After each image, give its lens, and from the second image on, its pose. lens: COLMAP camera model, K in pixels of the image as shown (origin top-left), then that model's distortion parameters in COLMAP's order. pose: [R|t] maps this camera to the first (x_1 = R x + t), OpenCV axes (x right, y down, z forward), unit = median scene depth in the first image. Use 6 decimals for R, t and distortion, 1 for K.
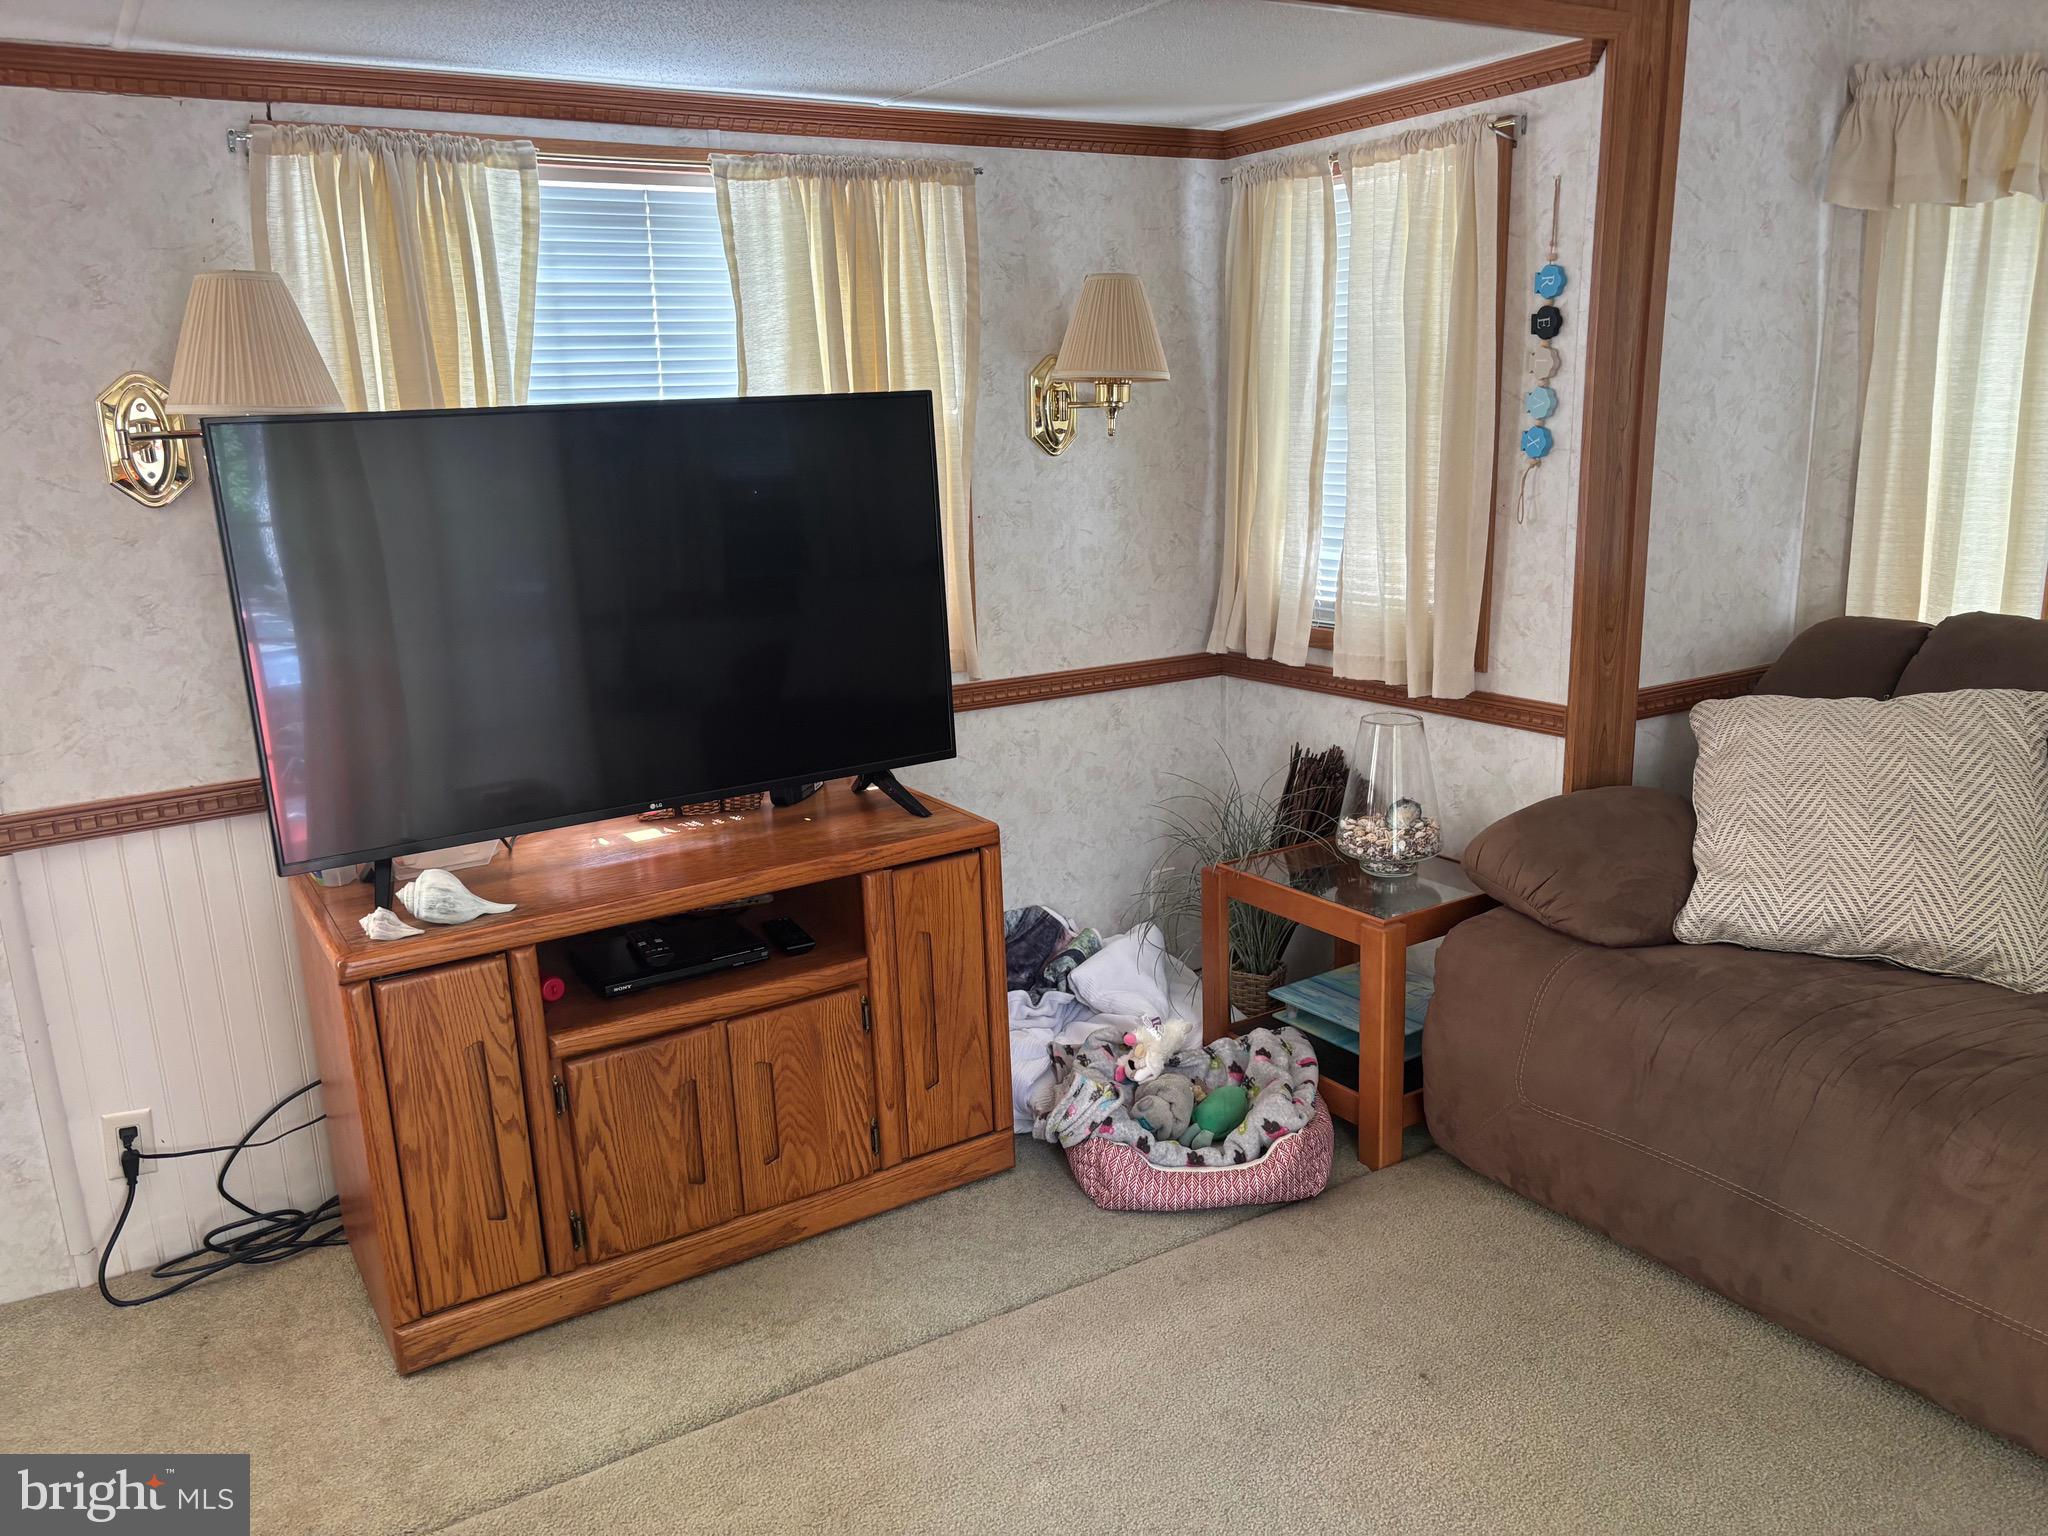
lens RADIAL K [[1539.6, 0, 1027.8], [0, 1539.6, 778.8], [0, 0, 1]] dist [0.035216, -0.043569]
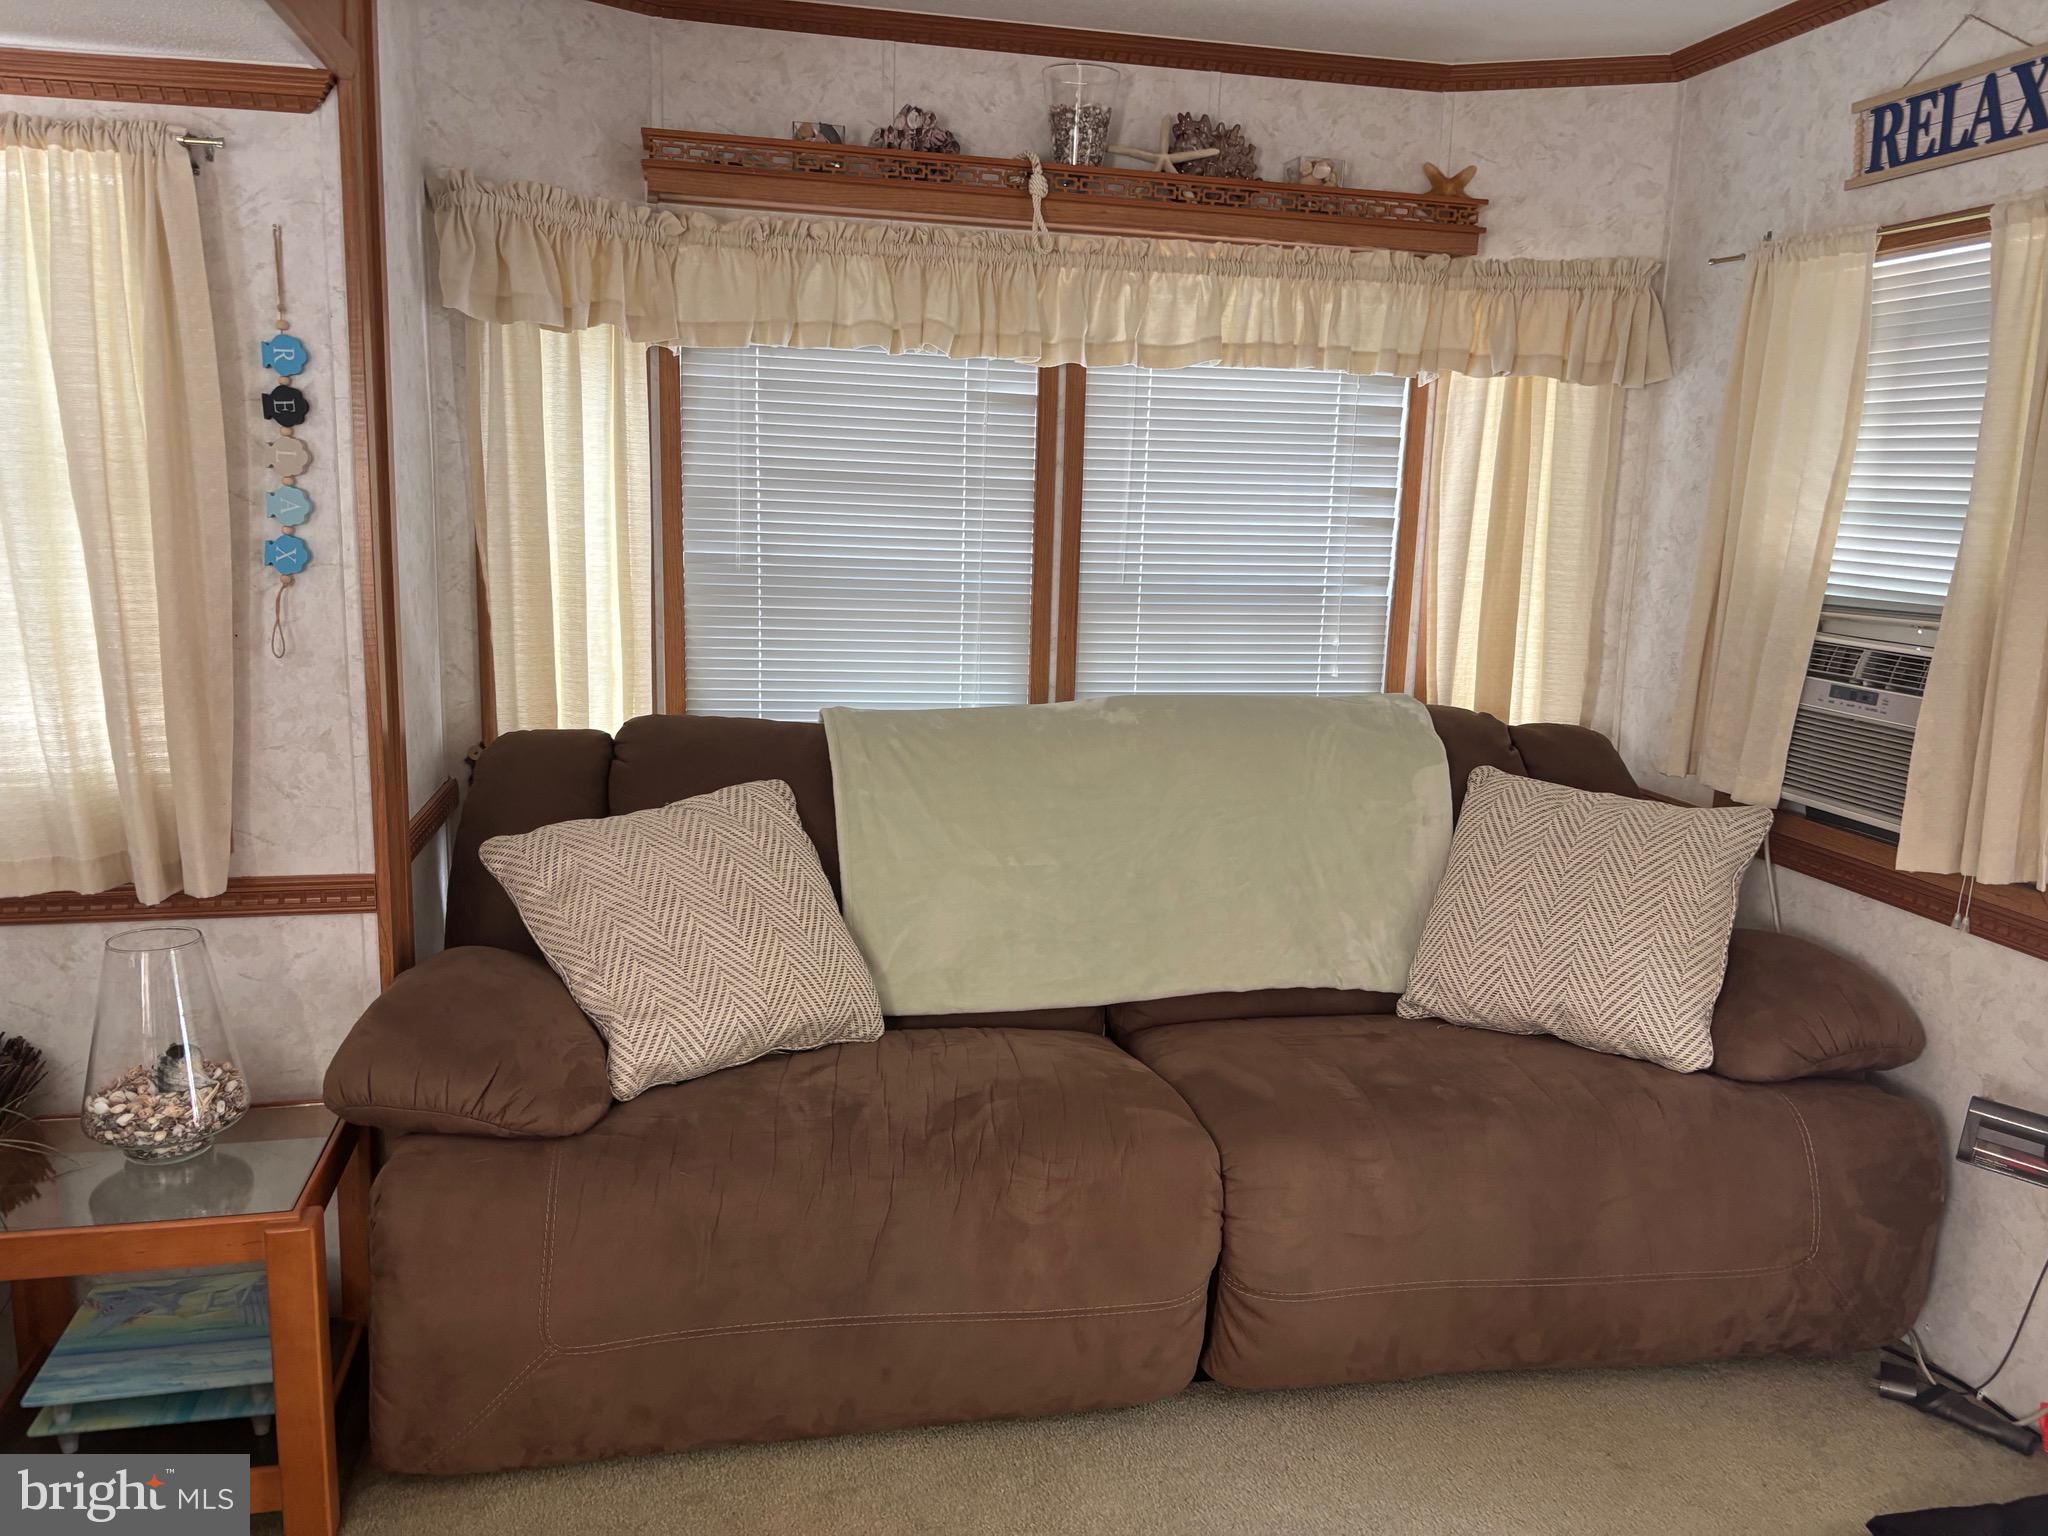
lens RADIAL K [[1539.6, 0, 1024.6], [0, 1539.6, 765.7], [0, 0, 1]] dist [0.035216, -0.043569]
pose [[0.353171, -0.125191, 0.927145, -0.295918], [0.184117, 0.980927, 0.062319, -0.095993], [-0.917263, 0.148694, 0.369485, 0.395235]]
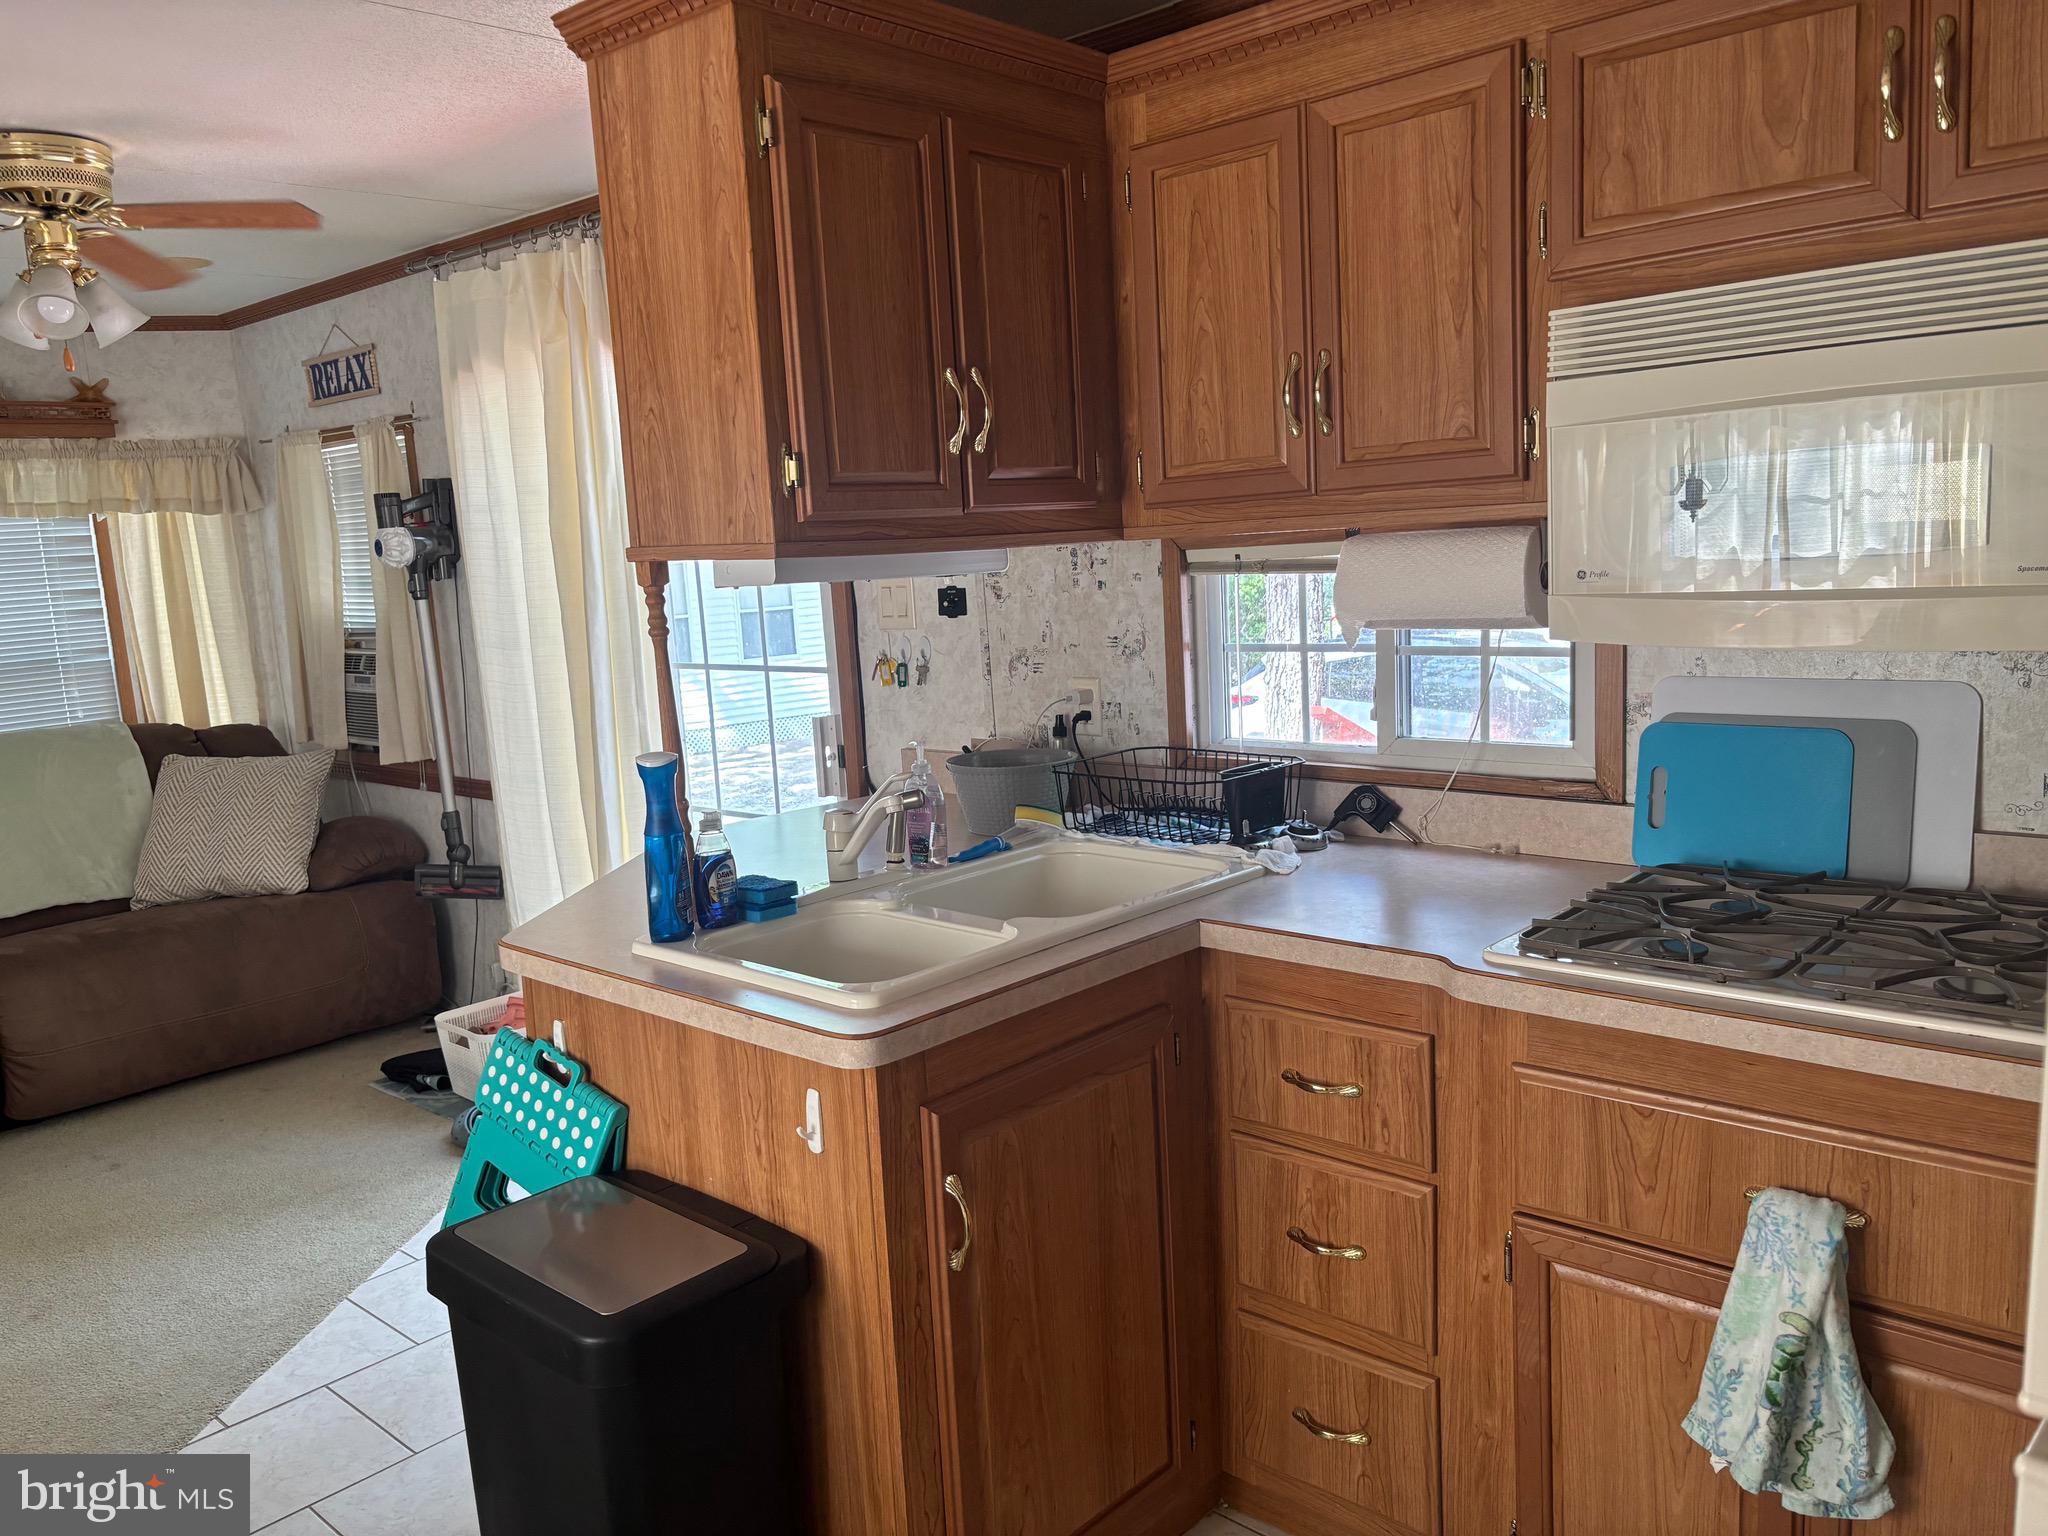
lens RADIAL K [[1539.6, 0, 1023.9], [0, 1539.6, 779.0], [0, 0, 1]] dist [0.035216, -0.043569]
pose [[-0.264013, -0.112436, 0.957943, -1.180264], [0.293757, 0.936625, 0.190895, 0.010953], [-0.918697, 0.331801, -0.214252, -0.028138]]
